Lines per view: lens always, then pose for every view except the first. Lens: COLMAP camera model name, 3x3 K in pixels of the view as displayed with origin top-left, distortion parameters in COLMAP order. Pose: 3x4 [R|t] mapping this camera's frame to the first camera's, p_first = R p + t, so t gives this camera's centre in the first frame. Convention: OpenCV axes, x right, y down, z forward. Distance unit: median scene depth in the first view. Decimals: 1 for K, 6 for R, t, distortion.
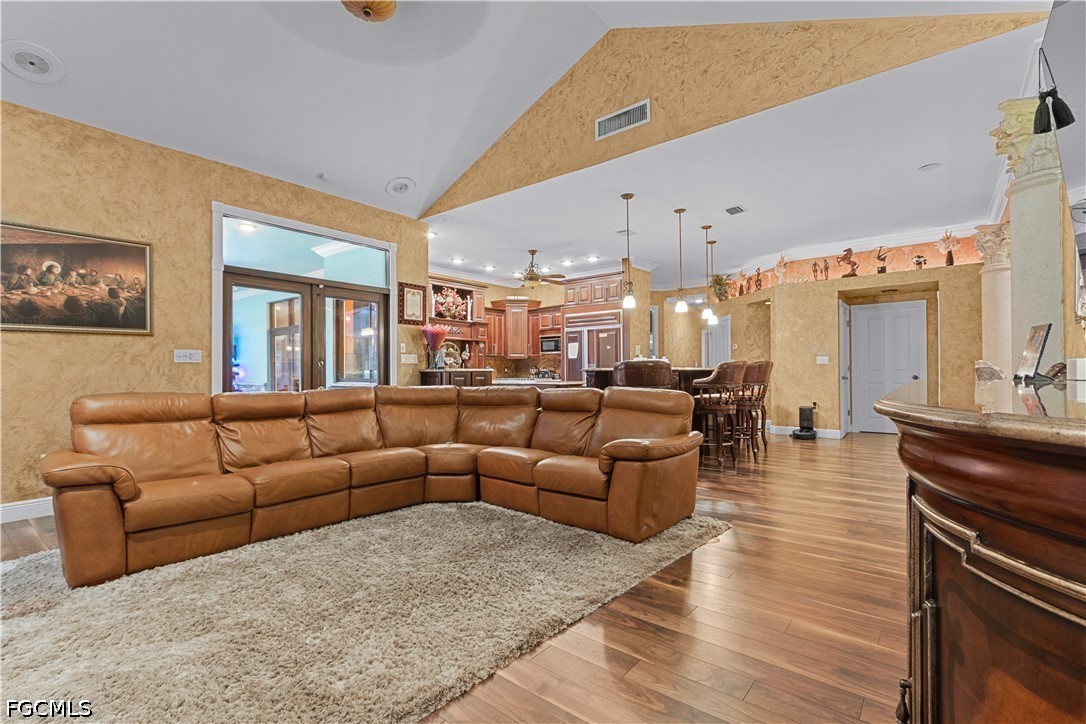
lens RADIAL K [[482.4, 0, 535.1], [0, 482.4, 365.8], [0, 0, 1]] dist [-0.003561, -0.000316]
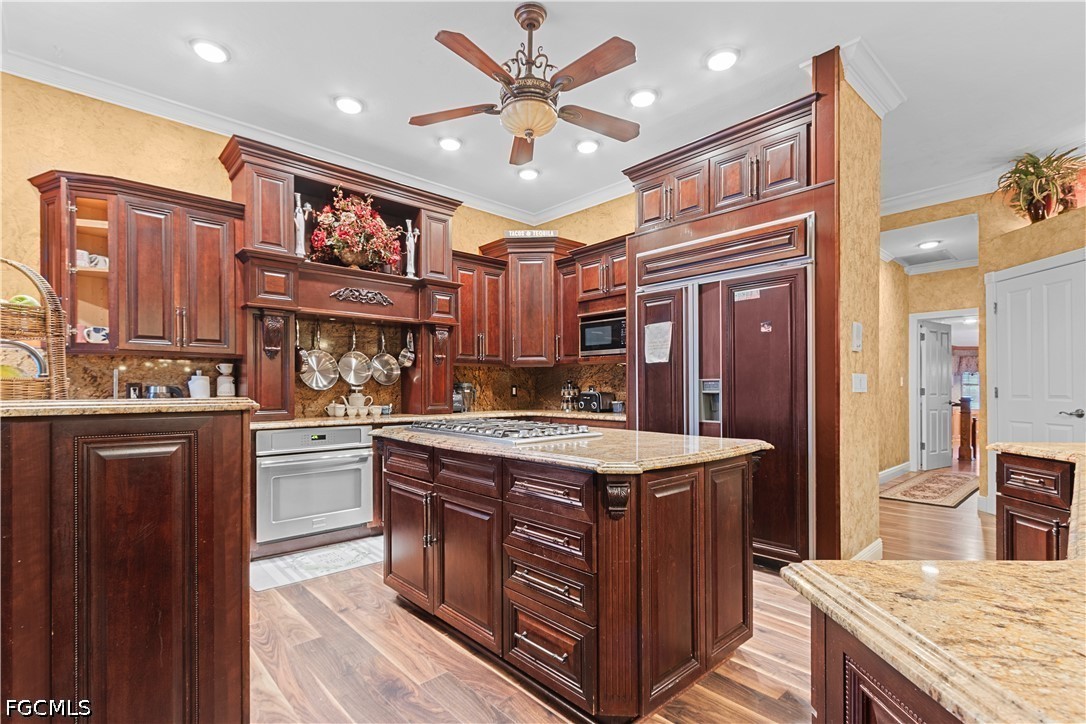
lens RADIAL K [[498.2, 0, 535.4], [0, 498.2, 387.4], [0, 0, 1]] dist [0.006969, -0.002814]
pose [[0.989022, 0.004887, -0.147686, 0.041987], [-0.003290, 0.999934, 0.011050, -0.000326], [0.147730, -0.010443, 0.988973, 0.601694]]
